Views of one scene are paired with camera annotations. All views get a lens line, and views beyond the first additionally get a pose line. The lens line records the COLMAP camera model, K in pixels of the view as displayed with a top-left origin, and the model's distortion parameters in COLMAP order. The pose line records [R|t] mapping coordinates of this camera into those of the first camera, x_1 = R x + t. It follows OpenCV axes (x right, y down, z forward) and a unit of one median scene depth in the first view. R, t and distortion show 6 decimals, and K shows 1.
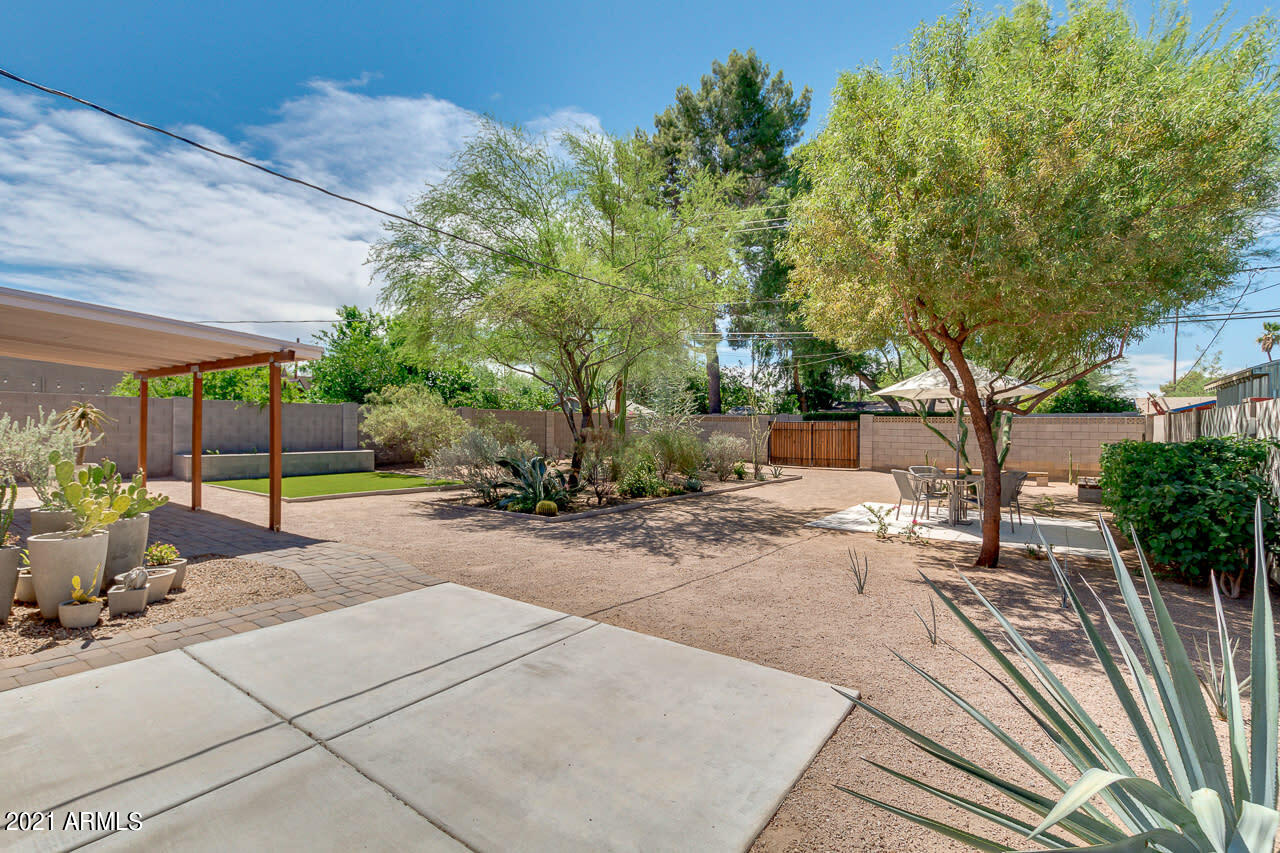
lens RADIAL K [[586.5, 0, 636.8], [0, 586.5, 424.2], [0, 0, 1]] dist [0.007066, -0.001241]
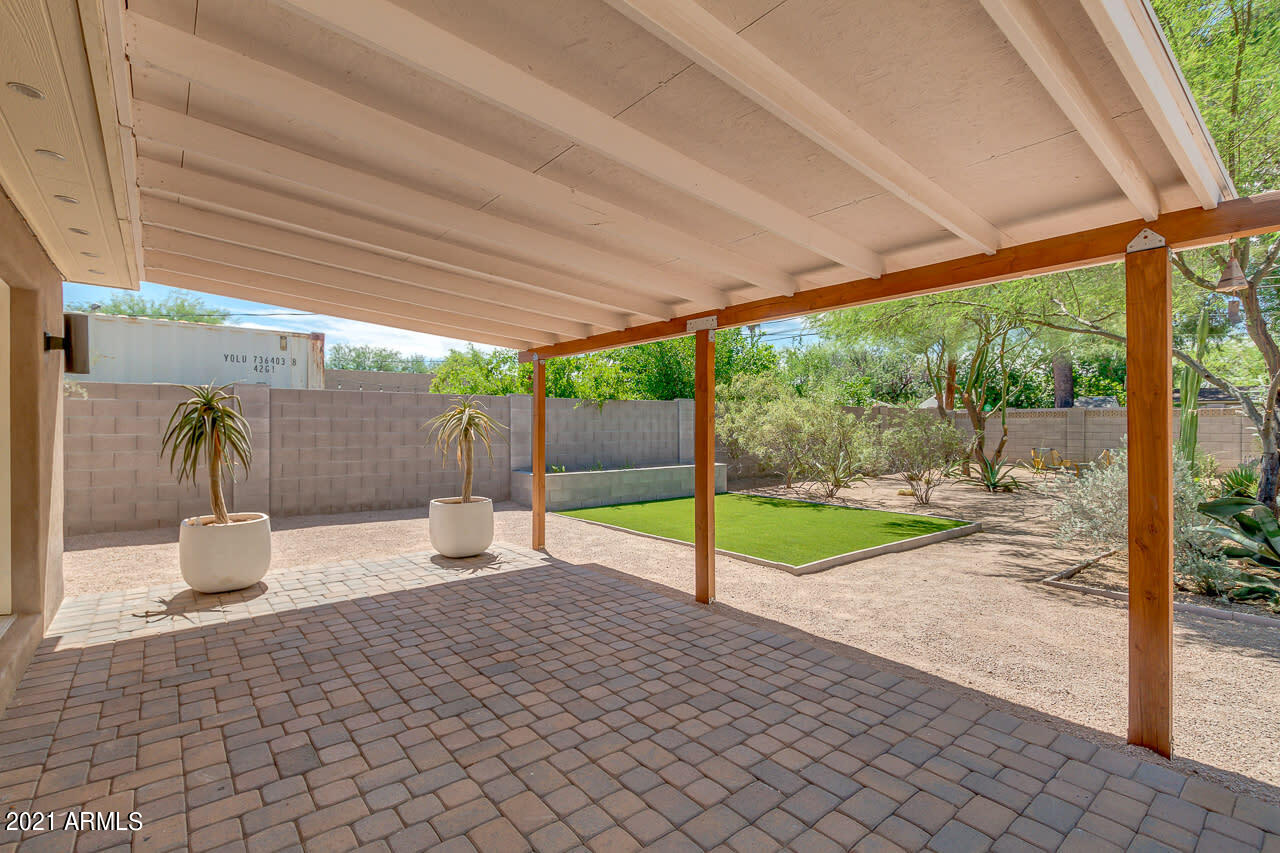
lens RADIAL K [[586.5, 0, 643.5], [0, 586.5, 426.9], [0, 0, 1]] dist [0.007066, -0.001241]
pose [[0.968154, -0.014135, -0.249955, -0.438577], [0.015934, 0.999860, 0.005177, -0.006396], [0.249847, -0.008995, 0.968244, 0.321661]]
